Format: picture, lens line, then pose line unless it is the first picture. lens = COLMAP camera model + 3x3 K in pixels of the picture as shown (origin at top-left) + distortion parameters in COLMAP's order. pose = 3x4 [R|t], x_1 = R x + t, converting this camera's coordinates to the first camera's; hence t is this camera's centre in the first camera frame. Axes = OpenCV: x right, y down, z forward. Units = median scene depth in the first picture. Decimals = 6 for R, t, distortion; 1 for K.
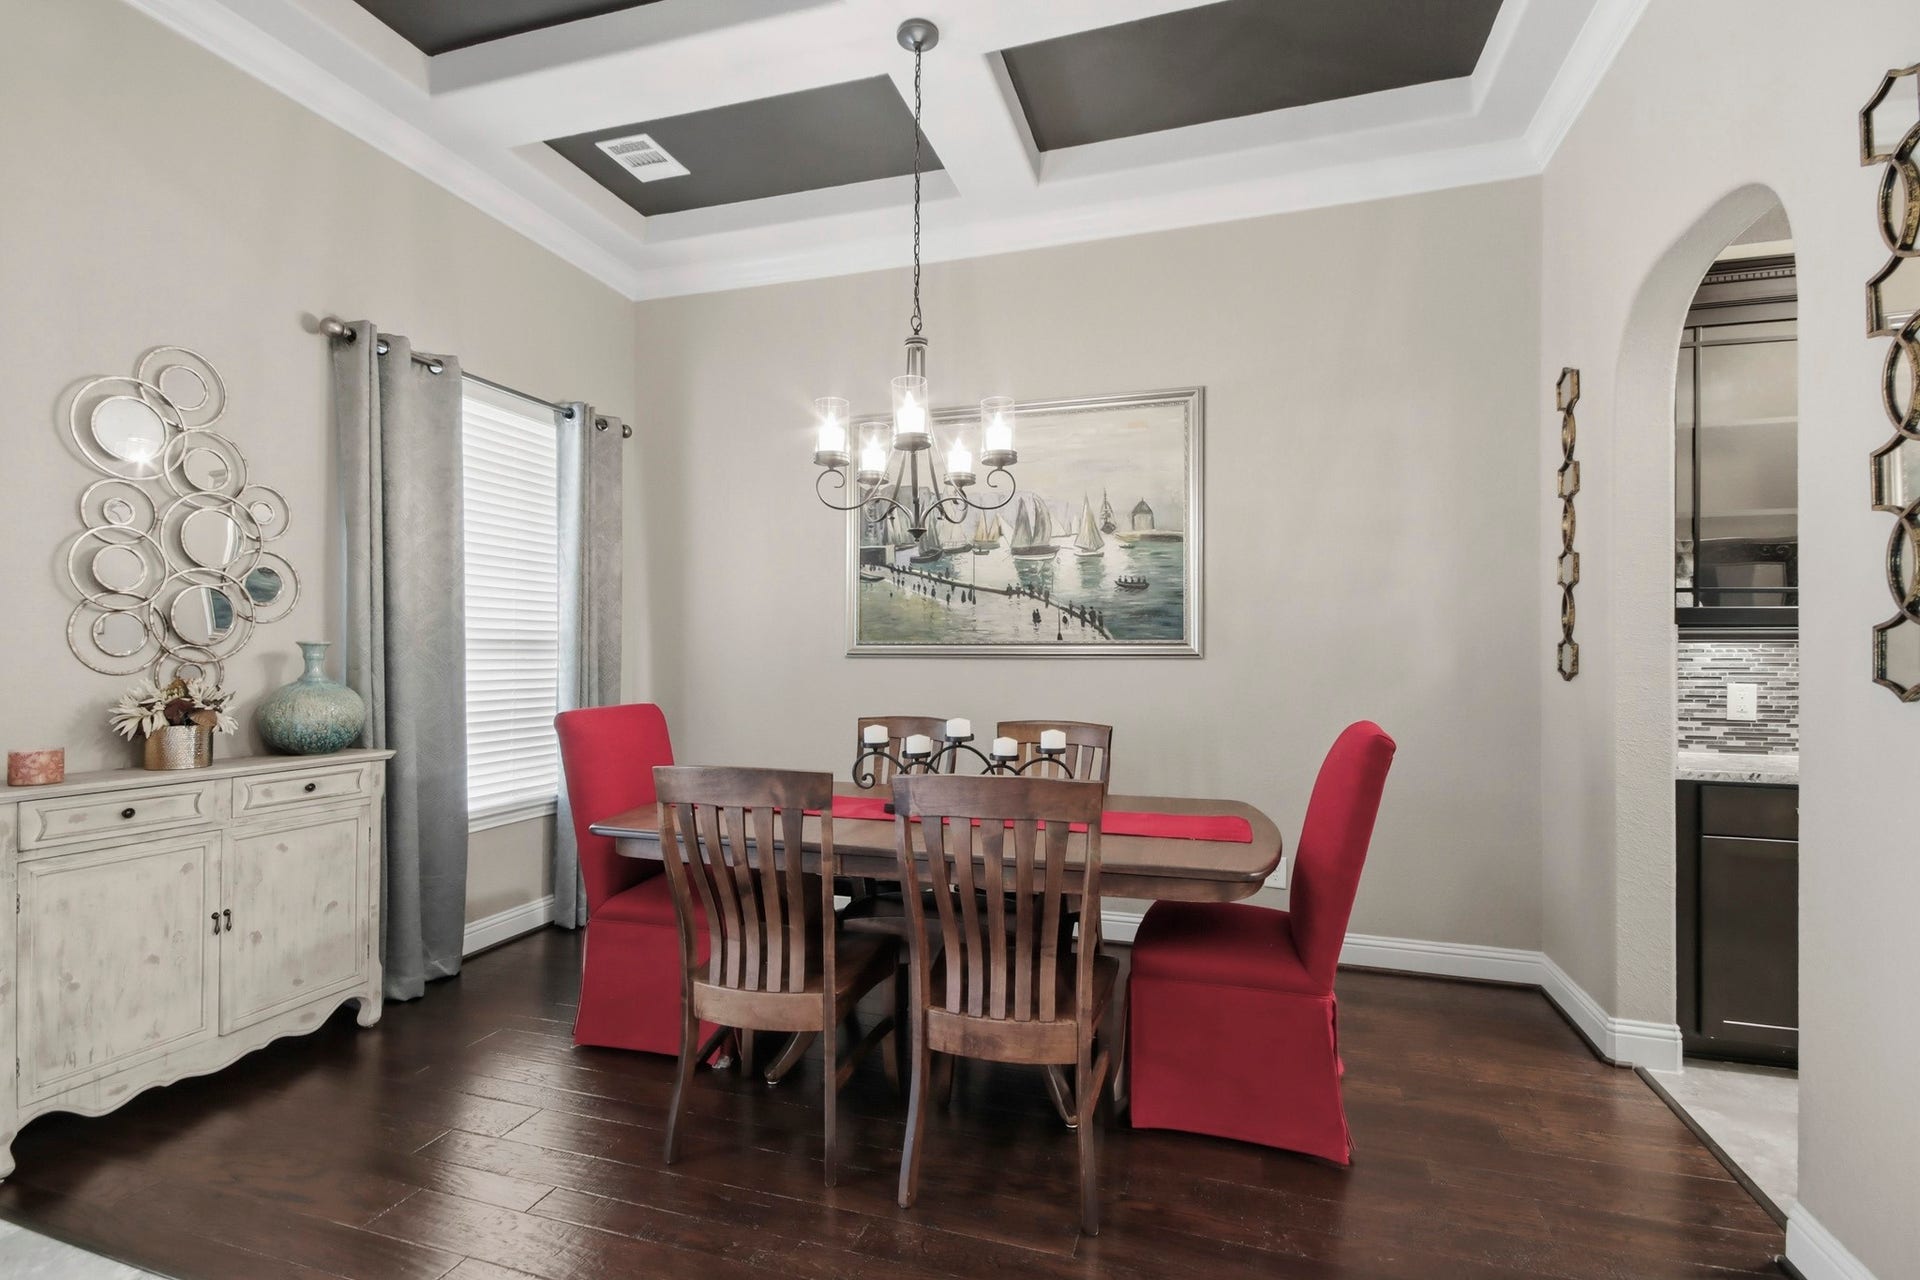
lens RADIAL K [[912.2, 0, 974.1], [0, 912.2, 646.1], [0, 0, 1]] dist [0.004706, -0.000150]
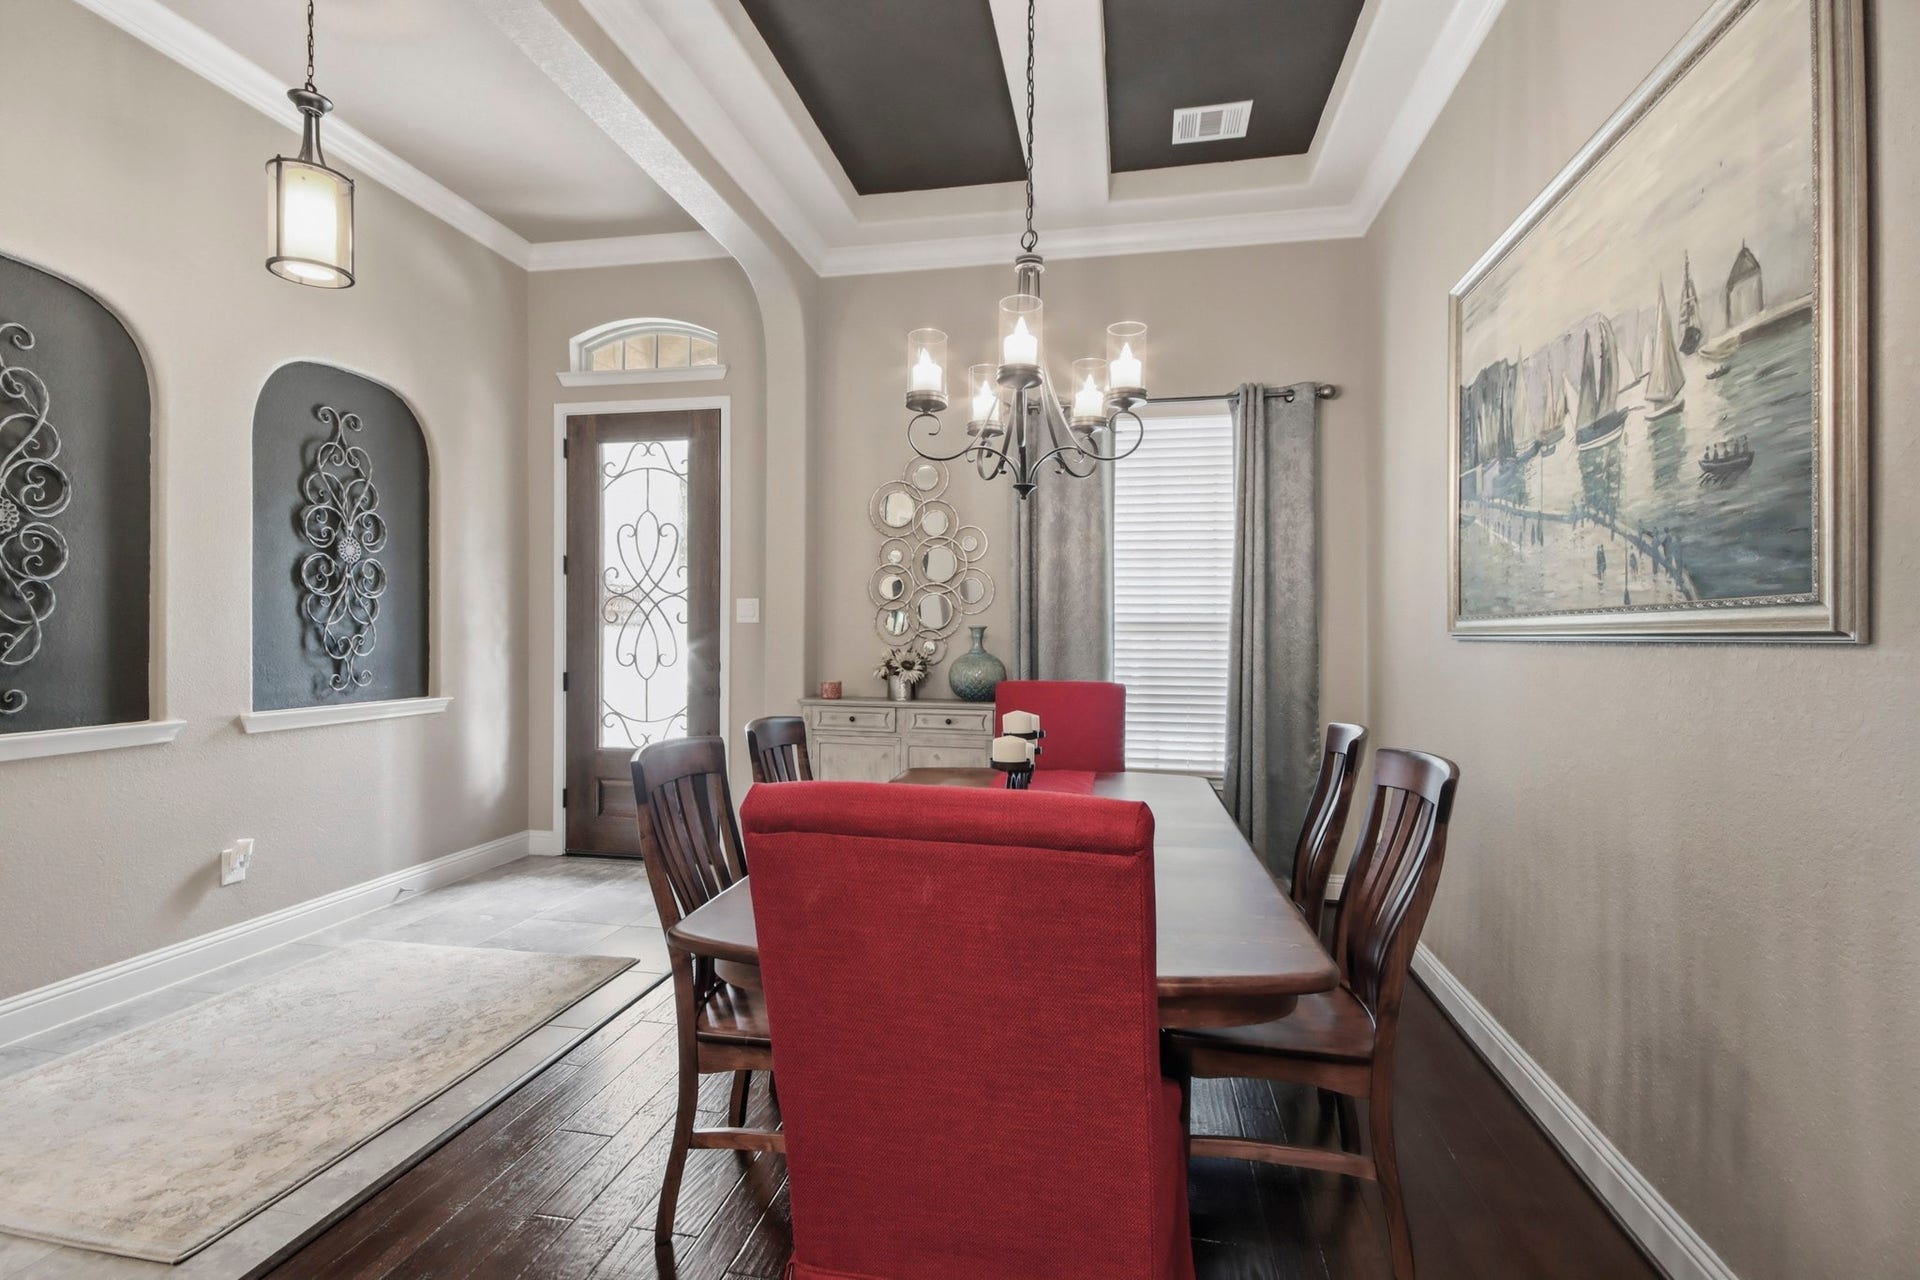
lens RADIAL K [[880.5, 0, 960.0], [0, 880.5, 640.0], [0, 0, 1]] dist [-0.004089, -0.000375]
pose [[0.117973, 0.004232, -0.993008, 0.518985], [0.000557, 0.999990, 0.004328, 0.009874], [0.993017, -0.001064, 0.117970, 0.609793]]
